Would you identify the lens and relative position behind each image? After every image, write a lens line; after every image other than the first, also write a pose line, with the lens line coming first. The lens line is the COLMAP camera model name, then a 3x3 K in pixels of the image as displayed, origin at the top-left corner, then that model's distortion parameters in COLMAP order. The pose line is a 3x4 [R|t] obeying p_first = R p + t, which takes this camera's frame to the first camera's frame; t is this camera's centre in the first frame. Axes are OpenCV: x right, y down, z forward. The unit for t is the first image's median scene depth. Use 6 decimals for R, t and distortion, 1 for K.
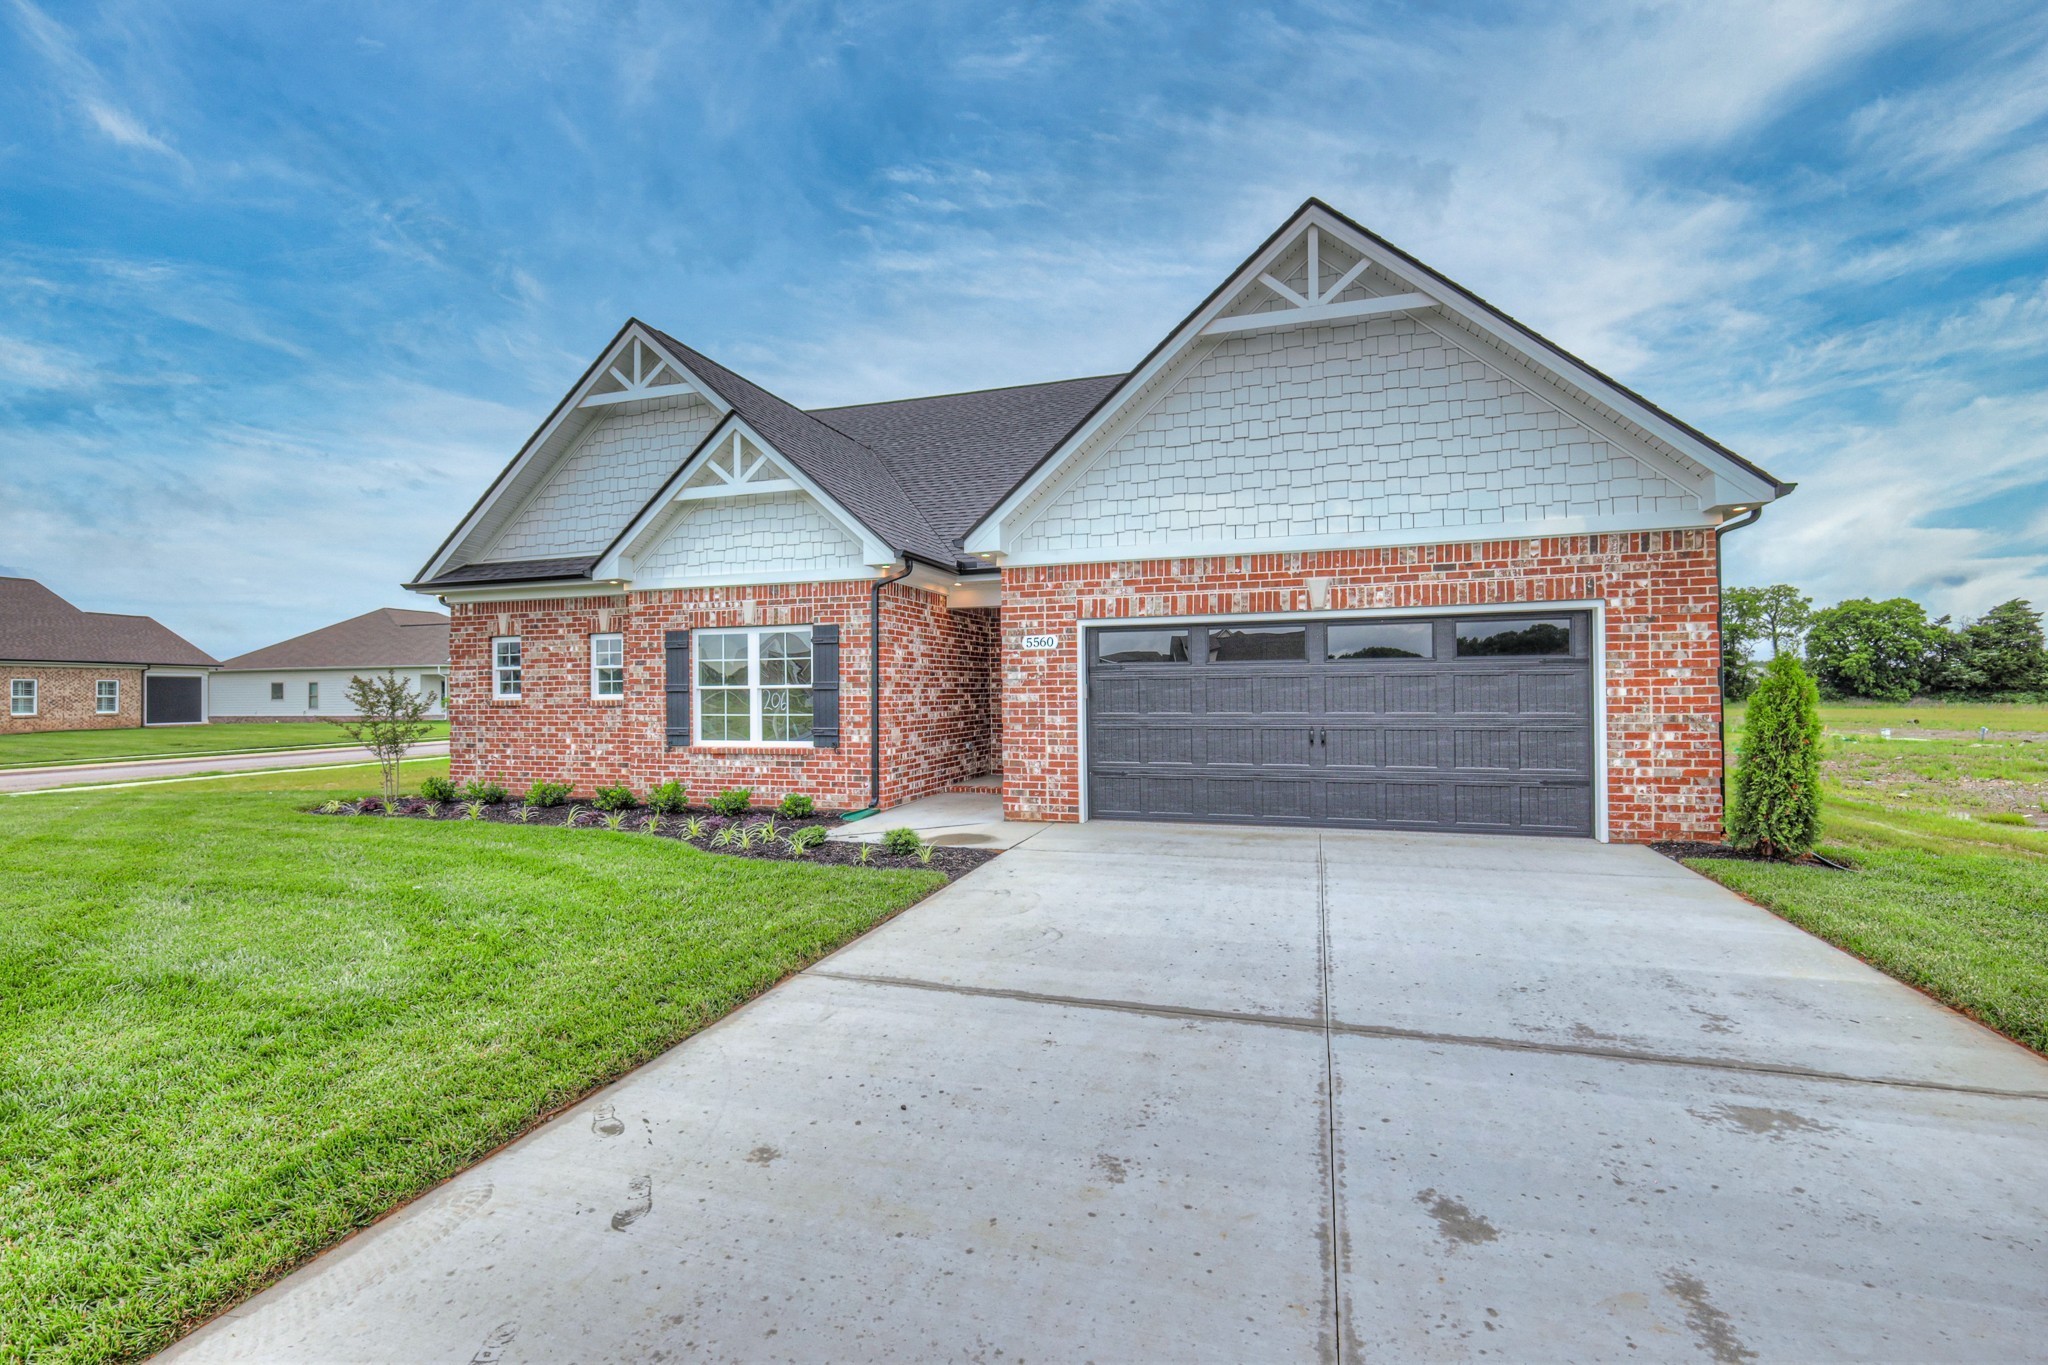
lens RADIAL K [[885.9, 0, 1027.8], [0, 885.9, 681.2], [0, 0, 1]] dist [0.000785, -0.000304]
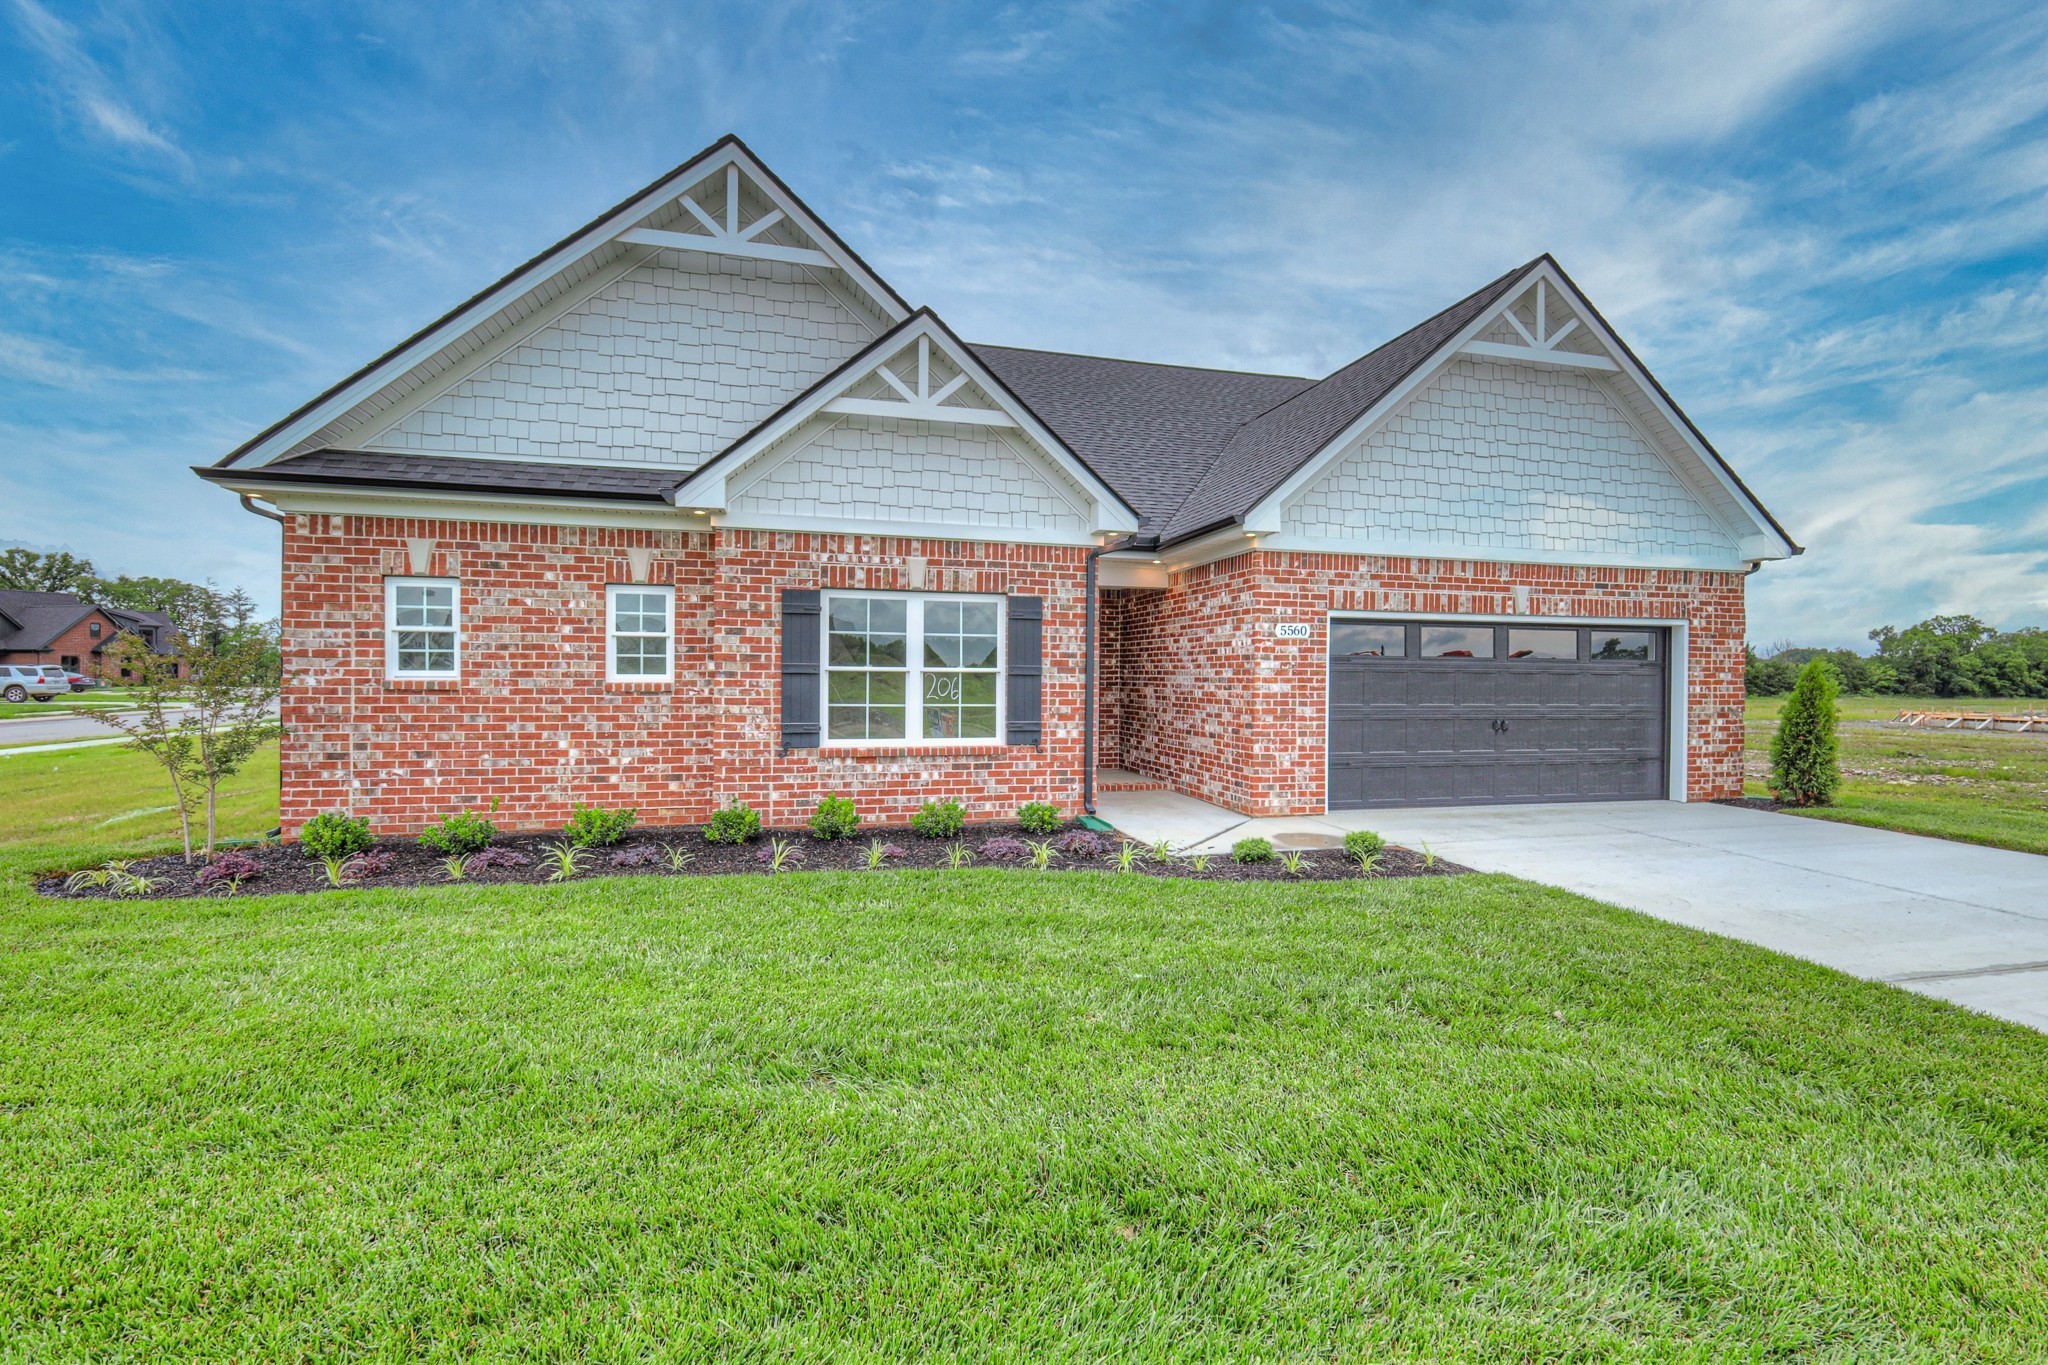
lens RADIAL K [[888.6, 0, 1024.4], [0, 888.6, 679.6], [0, 0, 1]] dist [0.002502, 0.000112]
pose [[0.843597, 0.015316, 0.536759, -0.682765], [-0.022797, 0.999713, 0.007301, 0.008109], [-0.536493, -0.018396, 0.843704, 0.307166]]
